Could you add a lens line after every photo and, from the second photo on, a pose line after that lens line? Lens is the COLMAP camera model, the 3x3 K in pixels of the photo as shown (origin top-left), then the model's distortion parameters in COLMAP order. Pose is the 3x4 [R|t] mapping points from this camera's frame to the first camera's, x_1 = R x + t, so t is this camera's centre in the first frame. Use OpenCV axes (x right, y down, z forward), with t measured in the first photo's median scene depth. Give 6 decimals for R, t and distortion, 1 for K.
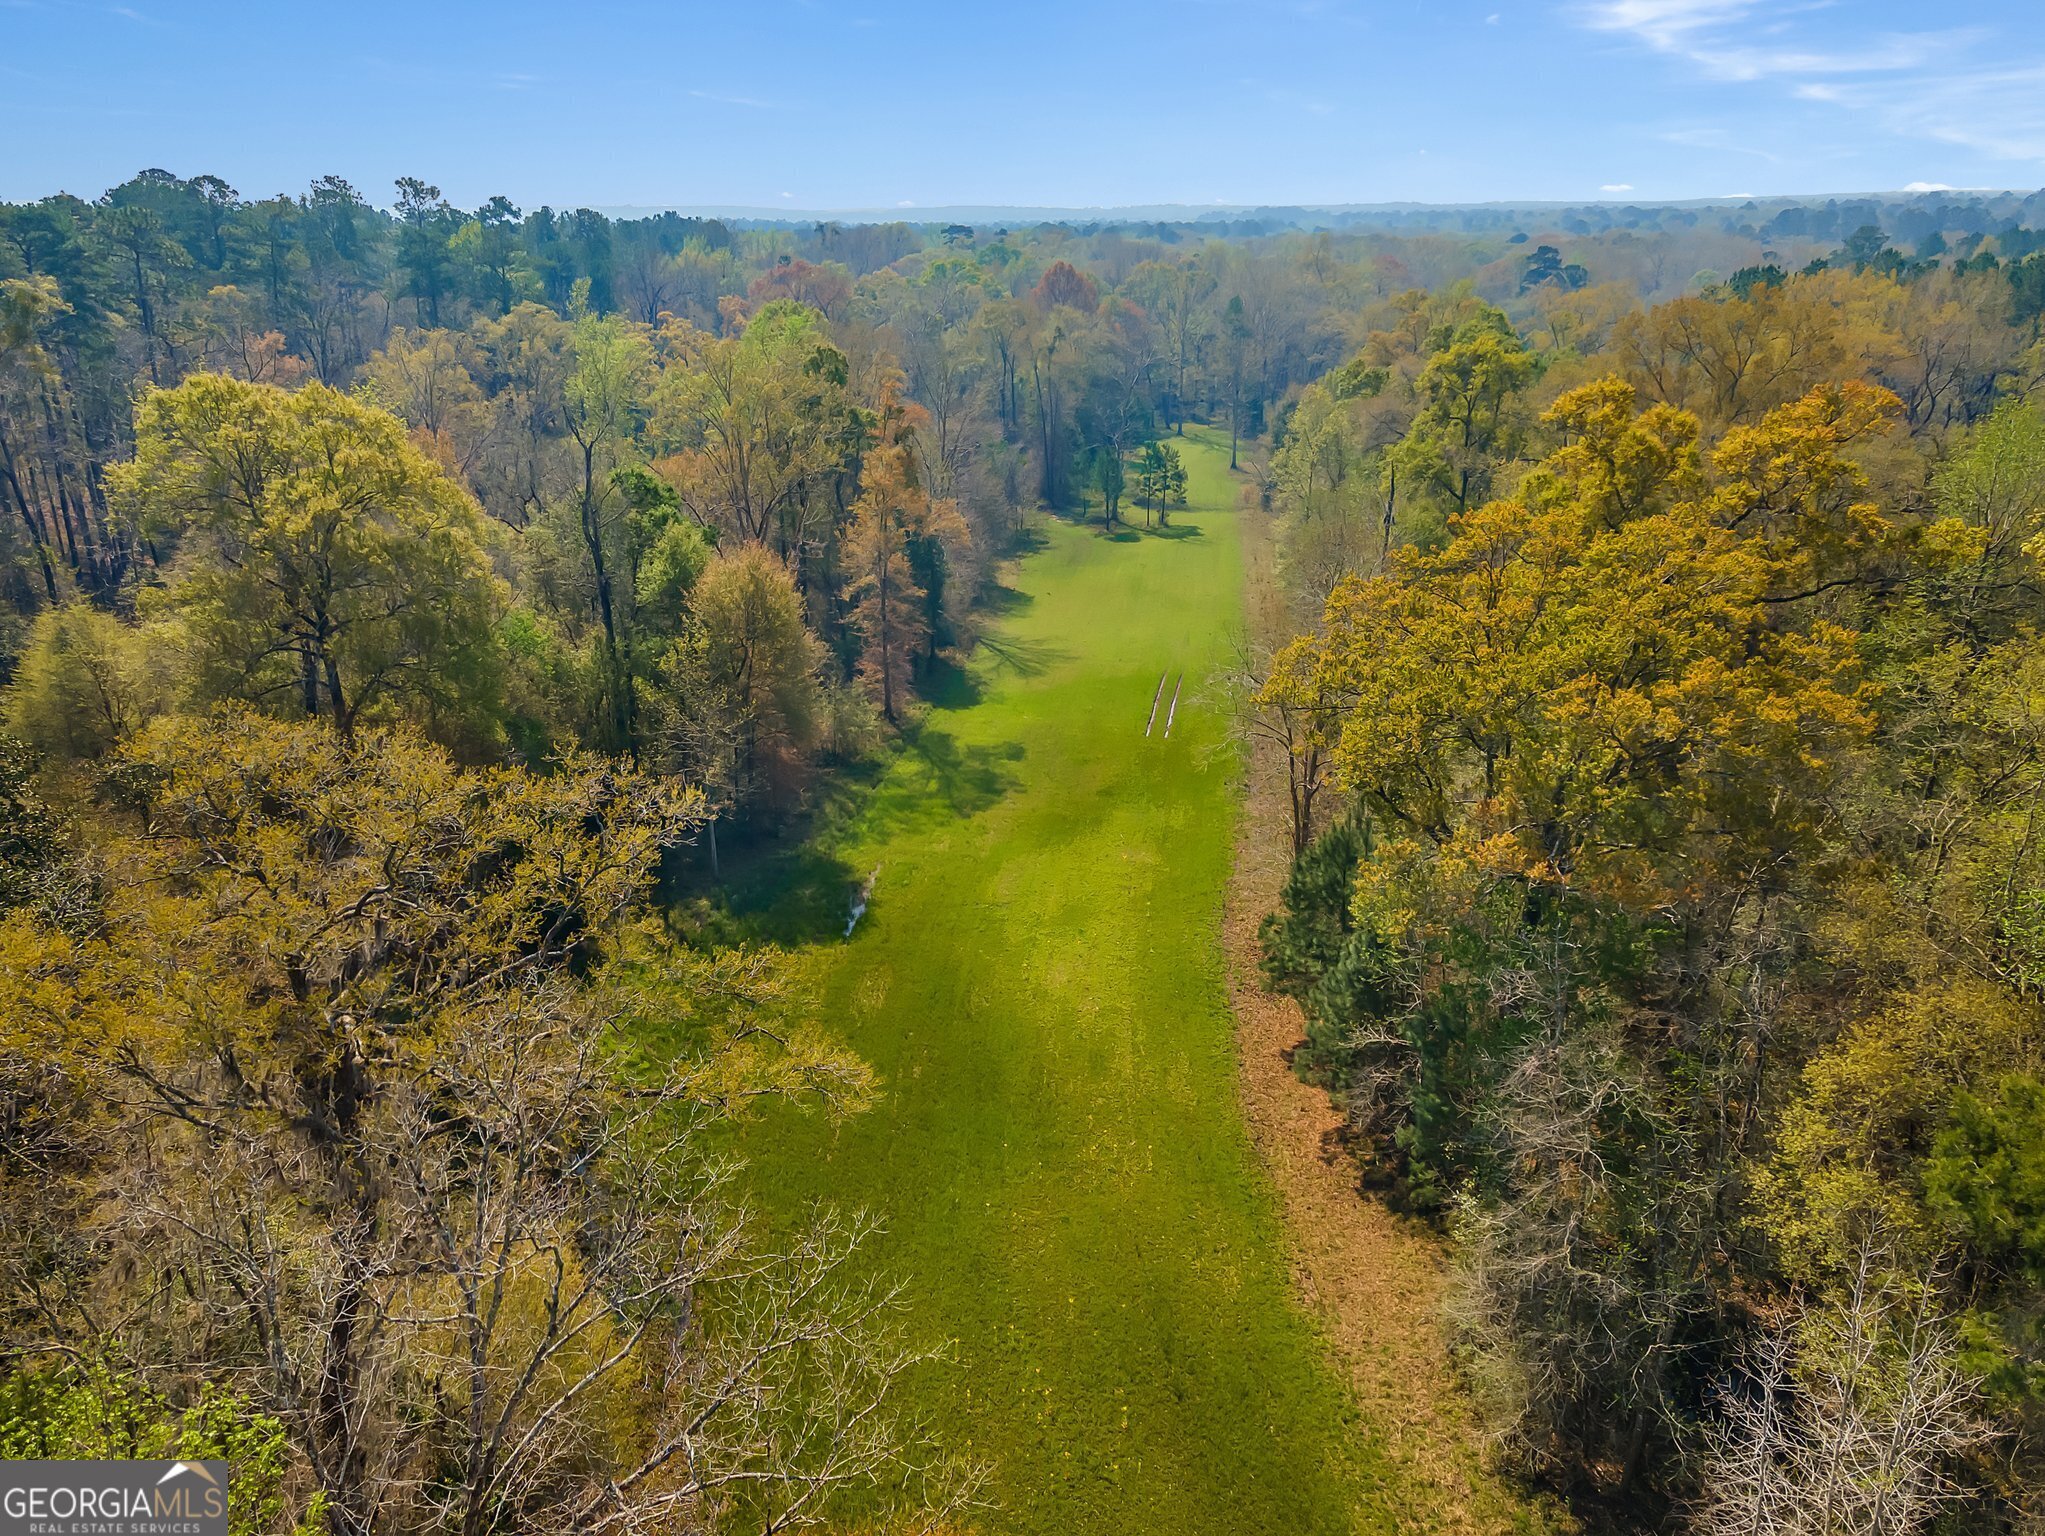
lens RADIAL K [[1441.3, 0, 1016.8], [0, 1441.3, 770.2], [0, 0, 1]] dist [0.043709, 0.014662]
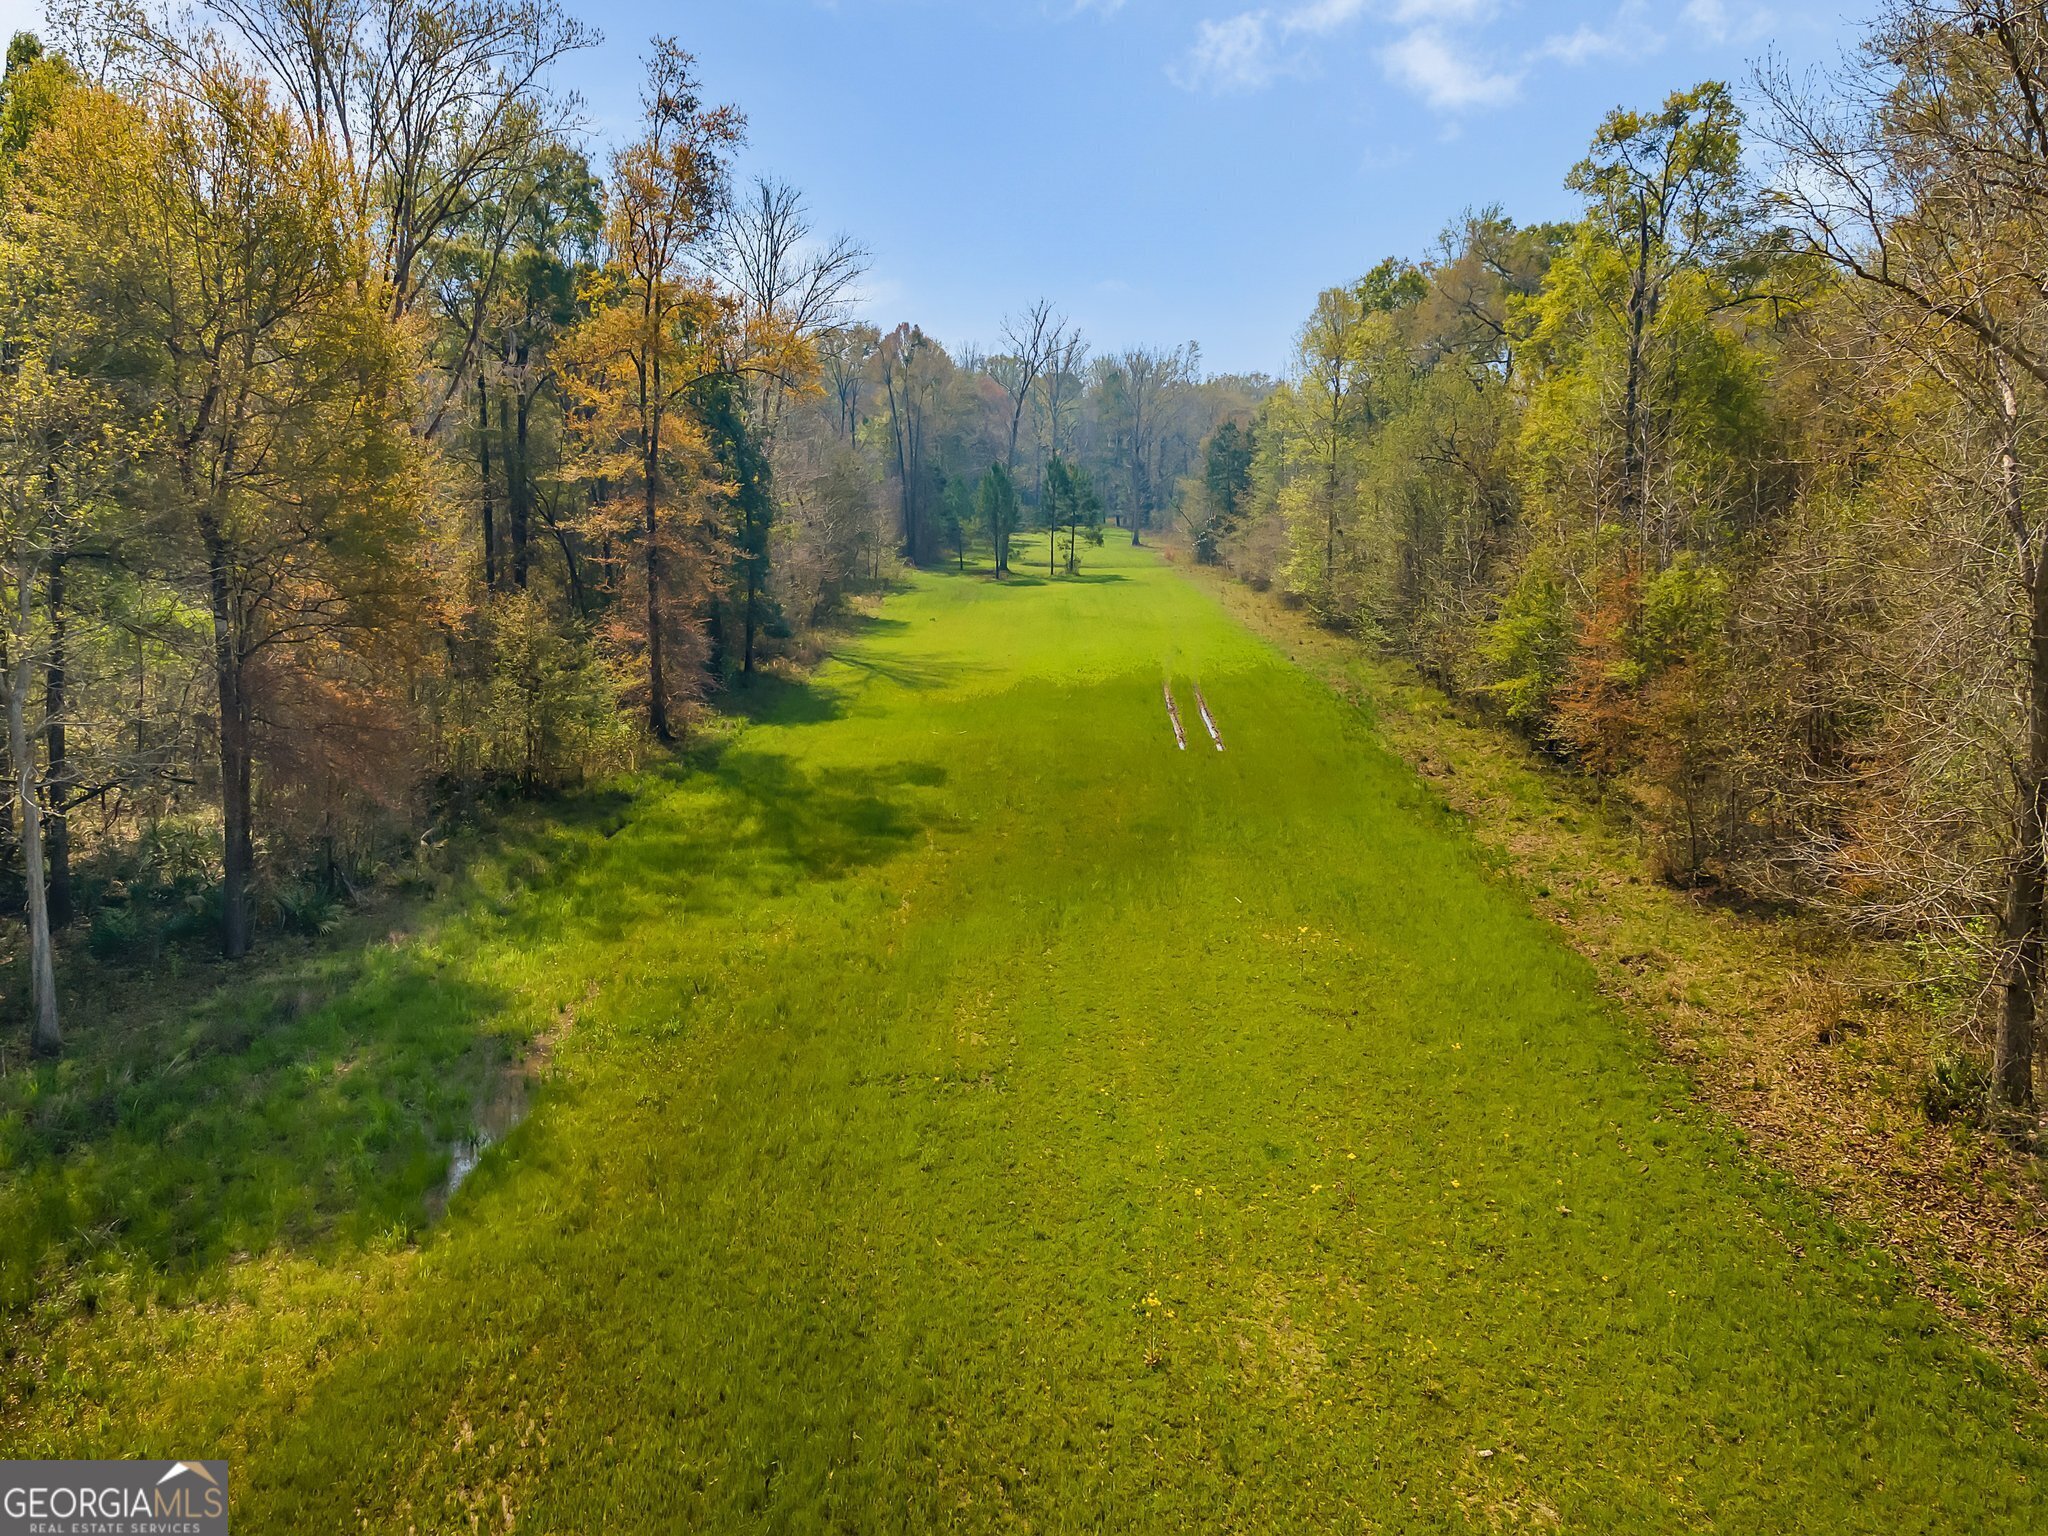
lens RADIAL K [[1443.4, 0, 1028.6], [0, 1443.4, 748.7], [0, 0, 1]] dist [0.043709, 0.014662]
pose [[0.990811, -0.007060, 0.135067, -0.032232], [0.029382, 0.986024, -0.163994, 0.059163], [-0.132022, 0.166455, 0.977171, 0.539527]]
